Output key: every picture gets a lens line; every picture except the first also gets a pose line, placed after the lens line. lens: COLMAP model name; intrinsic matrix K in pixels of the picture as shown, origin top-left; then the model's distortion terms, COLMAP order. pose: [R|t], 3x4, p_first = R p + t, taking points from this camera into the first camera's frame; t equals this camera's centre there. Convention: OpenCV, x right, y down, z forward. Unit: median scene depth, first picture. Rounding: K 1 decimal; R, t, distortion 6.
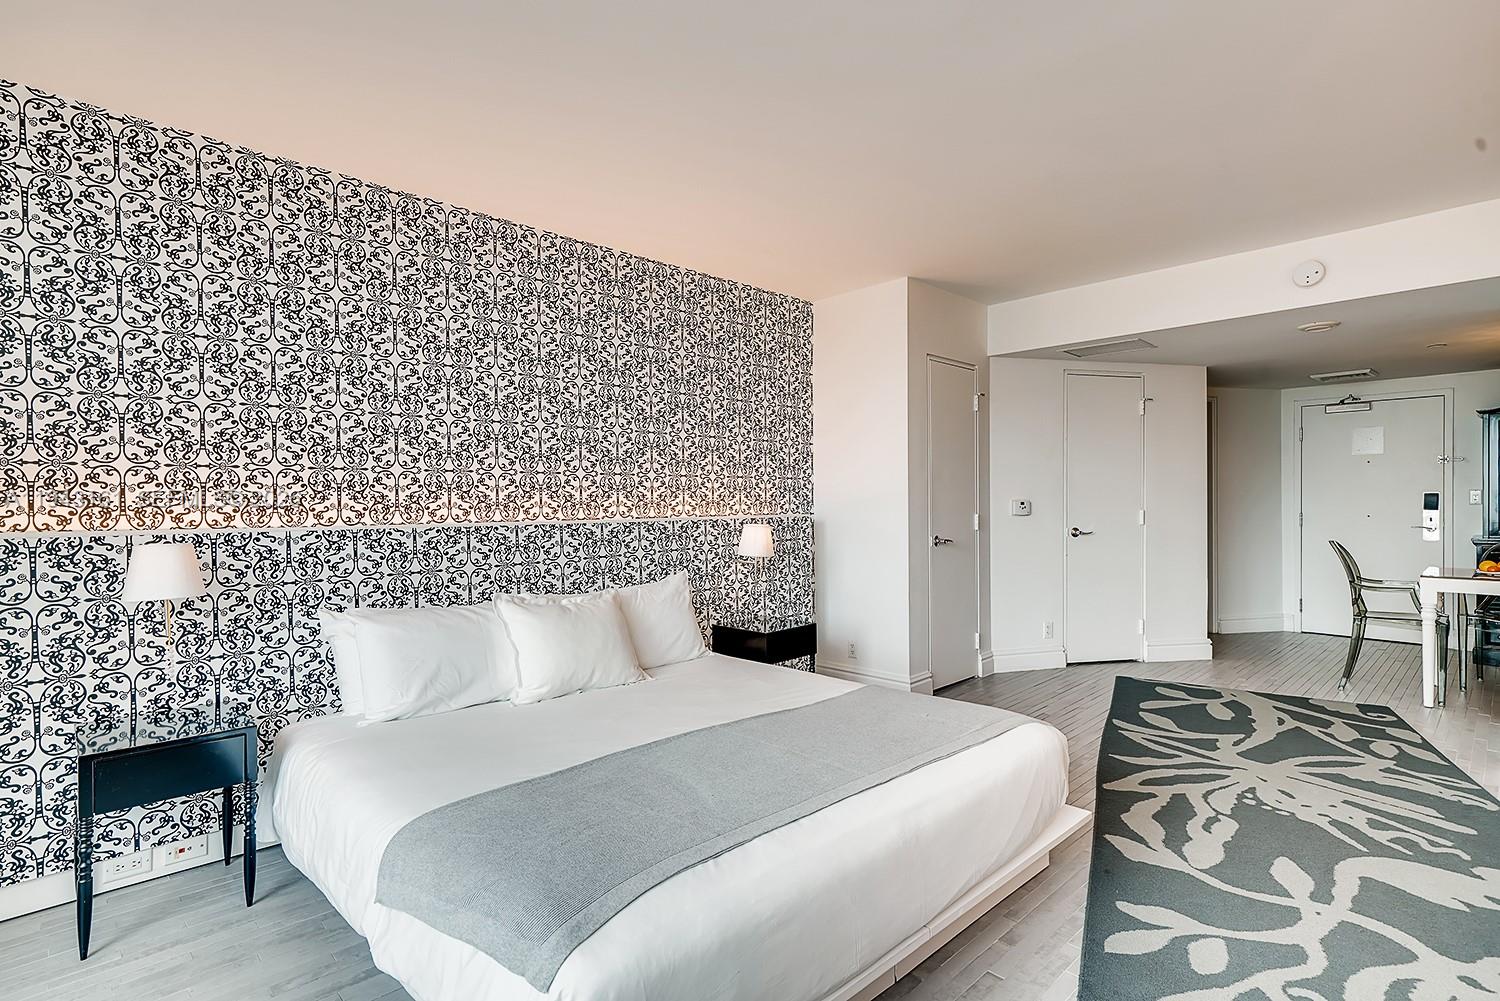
lens RADIAL K [[746.5, 0, 749.6], [0, 746.5, 504.7], [0, 0, 1]] dist [0.003969, -0.000092]
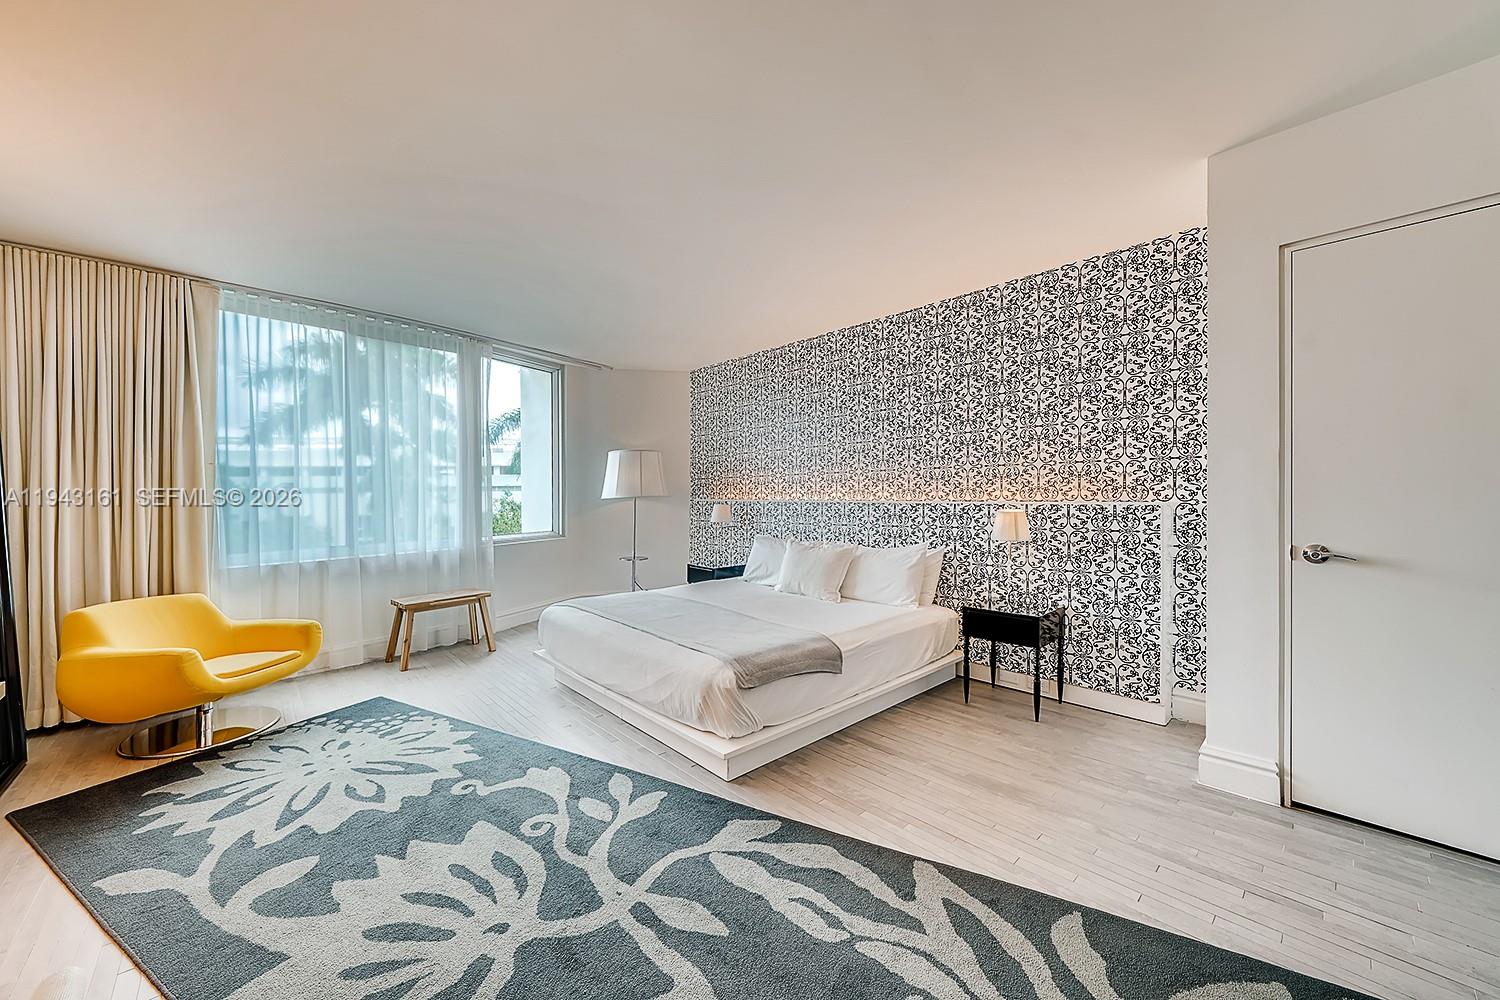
lens RADIAL K [[557.3, 0, 717.0], [0, 557.3, 495.5], [0, 0, 1]] dist [0.005306, -0.000075]
pose [[-0.061607, 0.016418, -0.997965, 1.113028], [0.009824, 0.999826, 0.015842, -0.013942], [0.998052, -0.008828, -0.061758, 0.871872]]
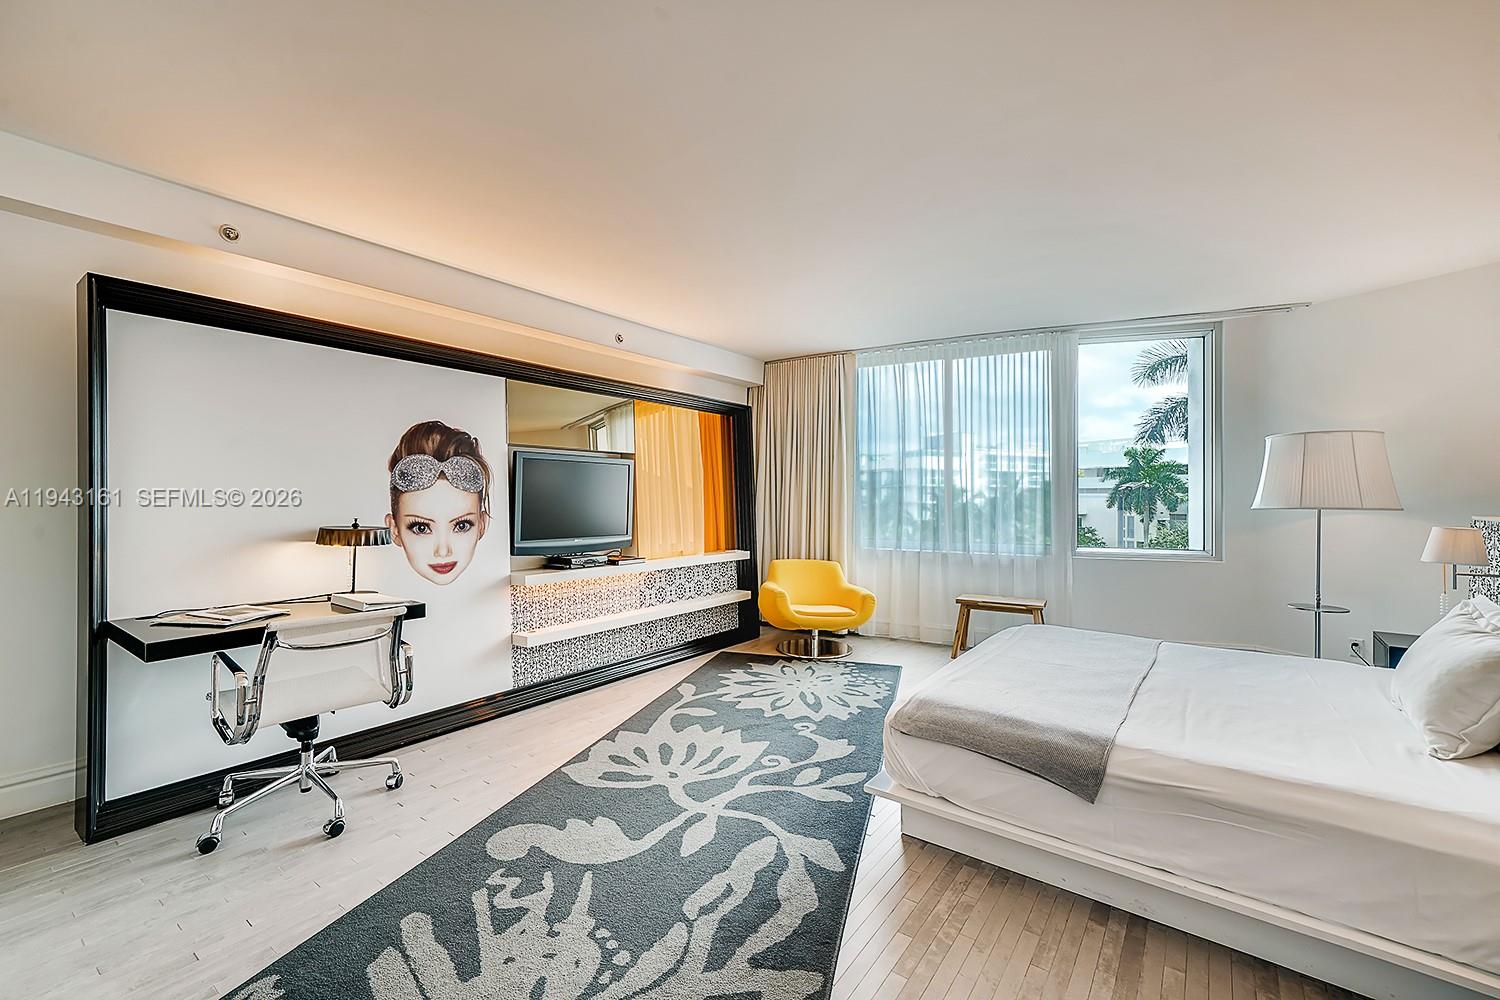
lens RADIAL K [[625.7, 0, 742.7], [0, 625.7, 495.3], [0, 0, 1]] dist [0.002437, -0.000003]
pose [[-0.987860, 0.007979, -0.155142, 0.644817], [0.007678, 0.999967, 0.002541, -0.019940], [0.155157, 0.001319, -0.987889, 1.572437]]
